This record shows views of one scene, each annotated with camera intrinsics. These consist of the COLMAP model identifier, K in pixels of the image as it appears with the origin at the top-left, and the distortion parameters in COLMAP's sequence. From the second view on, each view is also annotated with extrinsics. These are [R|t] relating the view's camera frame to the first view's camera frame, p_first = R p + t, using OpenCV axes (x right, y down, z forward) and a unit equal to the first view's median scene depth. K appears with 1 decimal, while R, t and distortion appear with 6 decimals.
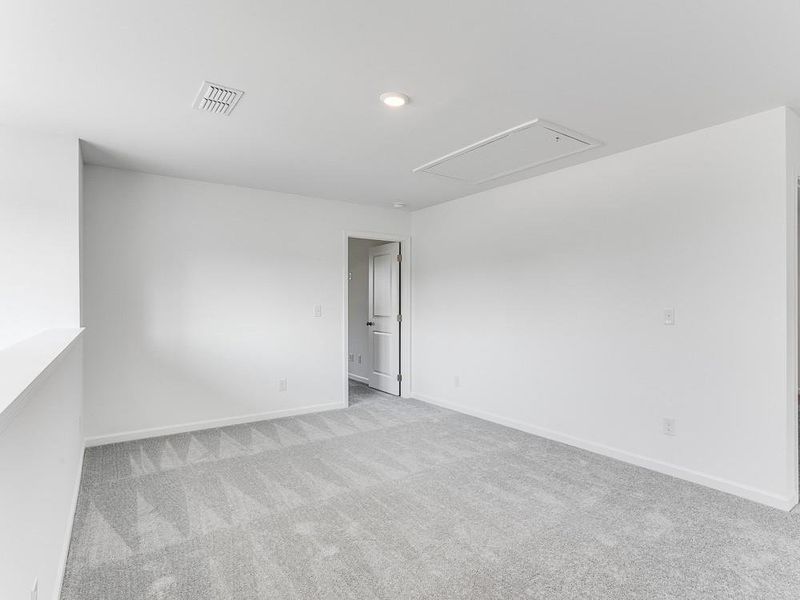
lens RADIAL K [[435.1, 0, 446.8], [0, 435.1, 301.4], [0, 0, 1]] dist [-0.001031, -0.000101]
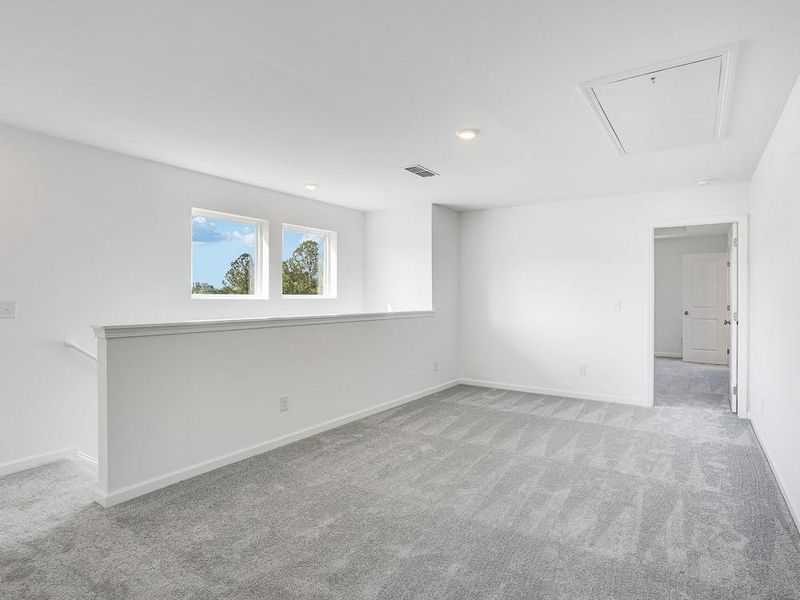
lens RADIAL K [[435.1, 0, 446.8], [0, 435.1, 301.4], [0, 0, 1]] dist [-0.001031, -0.000101]
pose [[0.363738, 0.007770, -0.931469, 0.751697], [0.004939, 0.999935, 0.010270, -0.000789], [0.931488, -0.008336, 0.363676, 0.355412]]
